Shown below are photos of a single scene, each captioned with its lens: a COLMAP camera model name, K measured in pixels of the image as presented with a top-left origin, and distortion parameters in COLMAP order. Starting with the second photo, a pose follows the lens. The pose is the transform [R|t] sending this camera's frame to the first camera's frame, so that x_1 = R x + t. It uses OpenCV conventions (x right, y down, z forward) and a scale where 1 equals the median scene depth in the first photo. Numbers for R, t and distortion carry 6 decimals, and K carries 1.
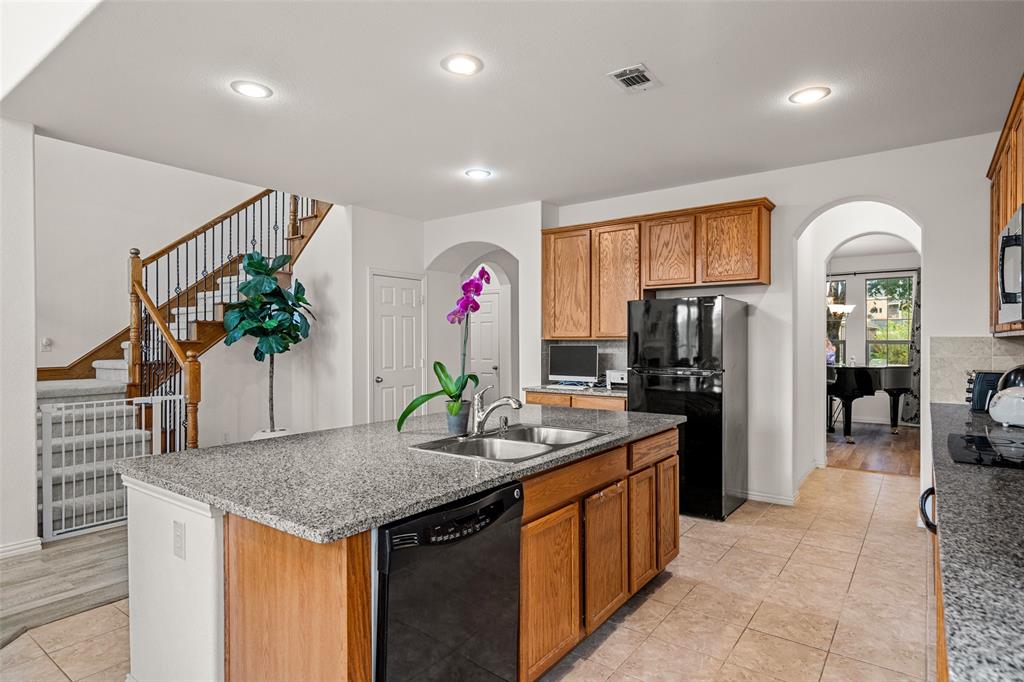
lens RADIAL K [[559.6, 0, 511.6], [0, 559.6, 343.2], [0, 0, 1]] dist [0.006388, 0.000058]
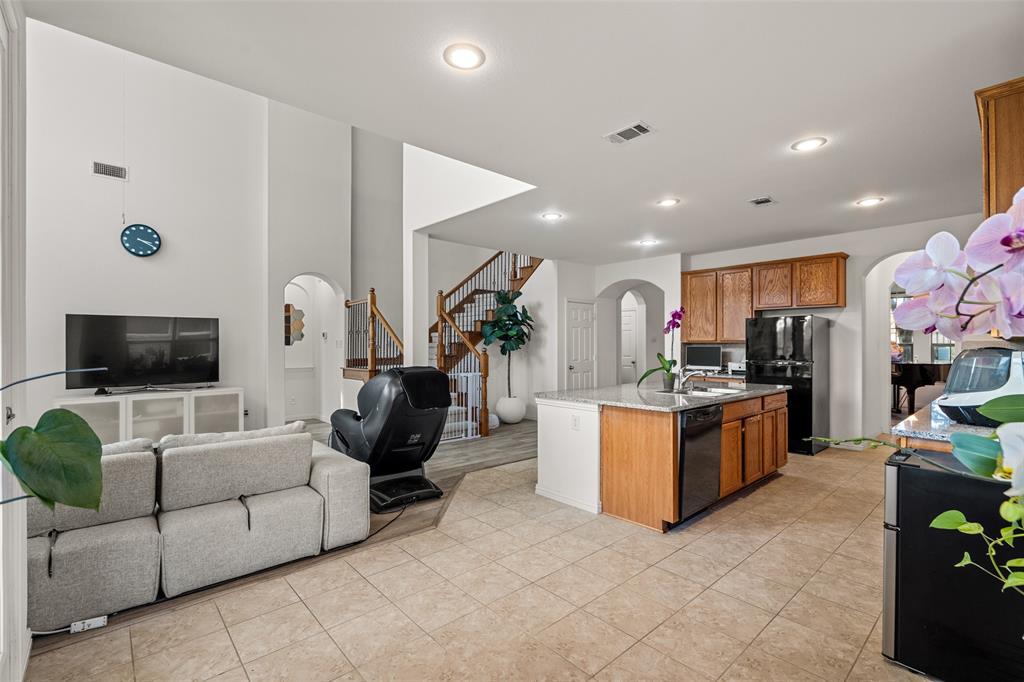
lens RADIAL K [[462.6, 0, 508.9], [0, 462.6, 343.1], [0, 0, 1]] dist [-0.003264, 0.002290]
pose [[0.980084, 0.002381, -0.198570, -0.180199], [-0.003677, 0.999974, -0.006157, 0.005475], [0.198551, 0.006764, 0.980067, -0.399527]]
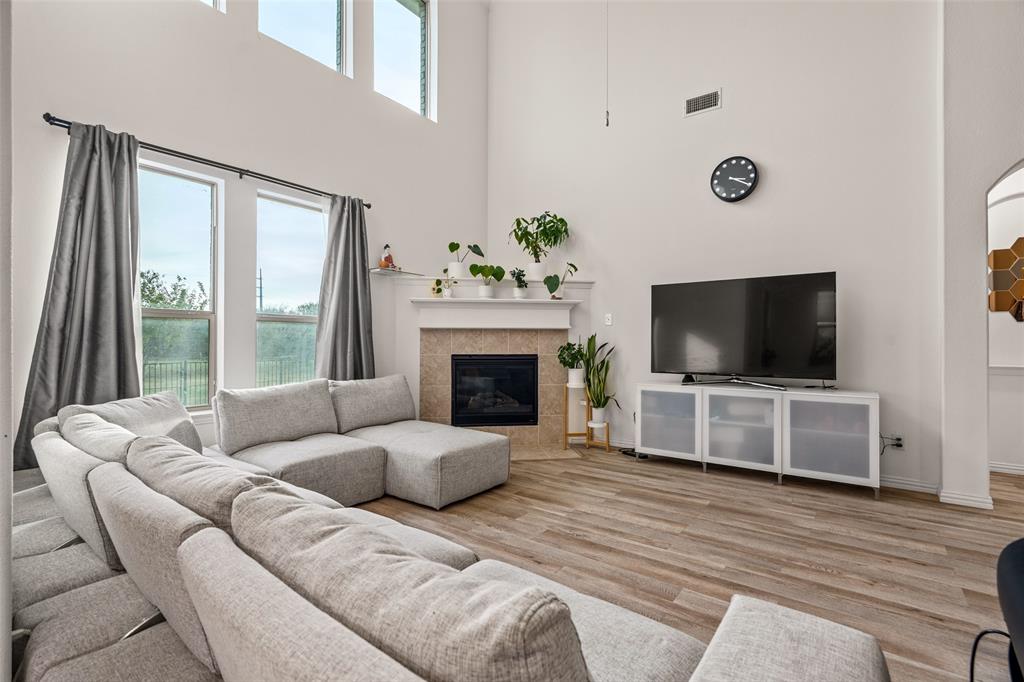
lens RADIAL K [[462.6, 0, 513.4], [0, 462.6, 338.9], [0, 0, 1]] dist [-0.003264, 0.002290]
pose [[-0.007457, 0.000399, -0.999972, -0.458945], [-0.004325, 0.999991, 0.000431, 0.041321], [0.999963, 0.004328, -0.007455, 0.153822]]
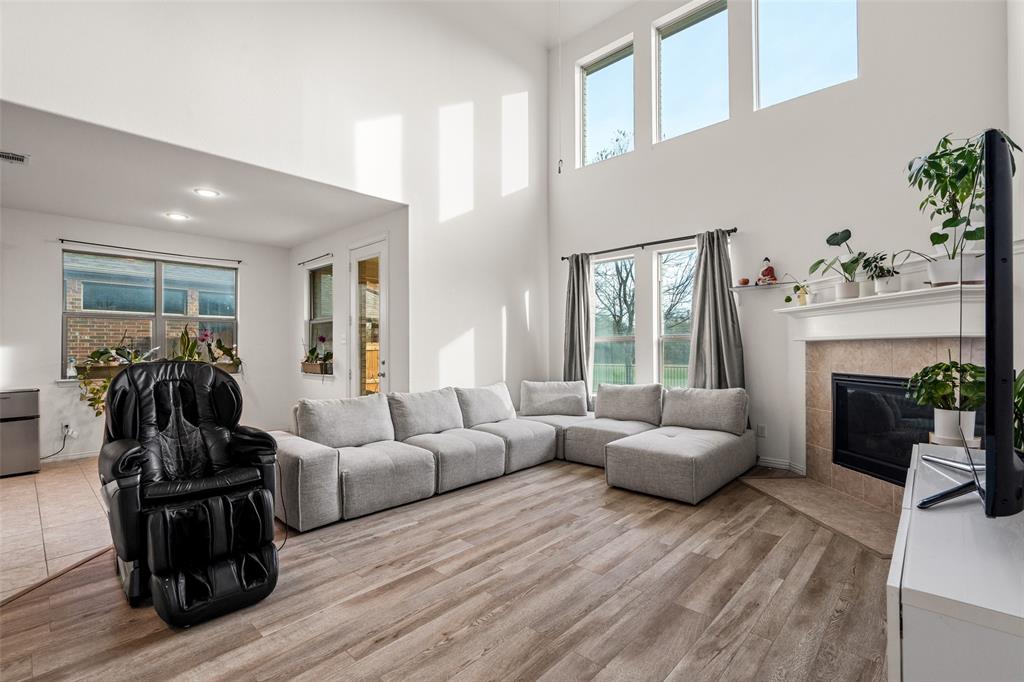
lens RADIAL K [[462.6, 0, 512.9], [0, 462.6, 344.5], [0, 0, 1]] dist [-0.003264, 0.002290]
pose [[-0.993902, 0.013303, 0.109465, -0.994742], [0.012438, 0.999886, -0.008575, 0.026845], [-0.109566, -0.007161, -0.993954, 0.869681]]
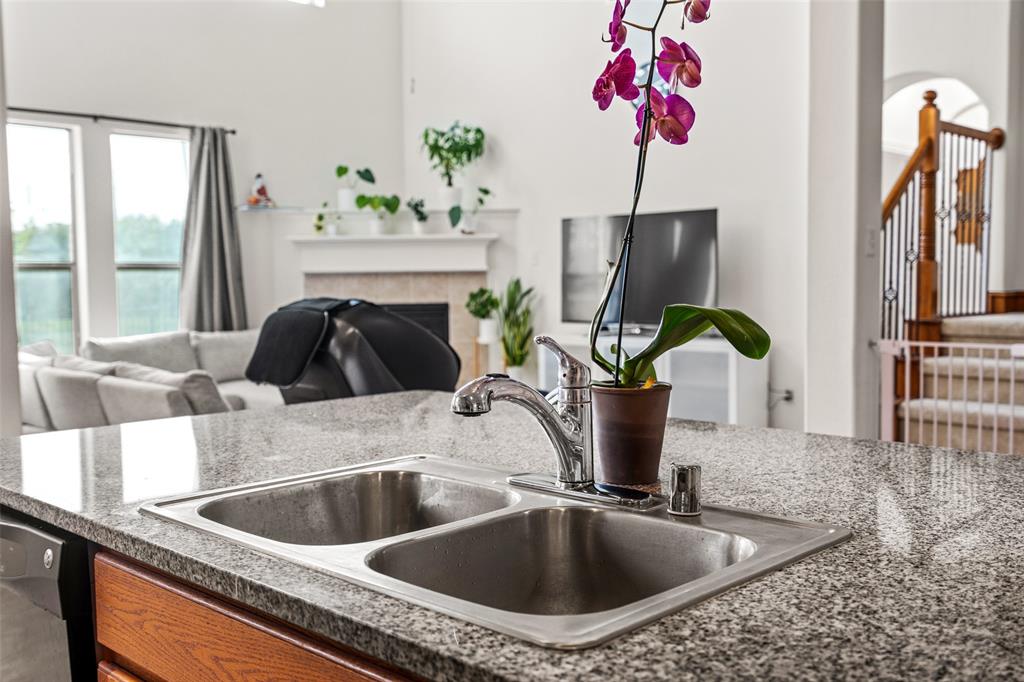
lens RADIAL K [[1017.3, 0, 513.0], [0, 1017.3, 345.9], [0, 0, 1]] dist [0.025360, 0.000000]
pose [[-0.140689, 0.075662, -0.987159, 0.287622], [0.010043, 0.997133, 0.074995, 0.018090], [0.990003, 0.000637, -0.141045, 0.566942]]
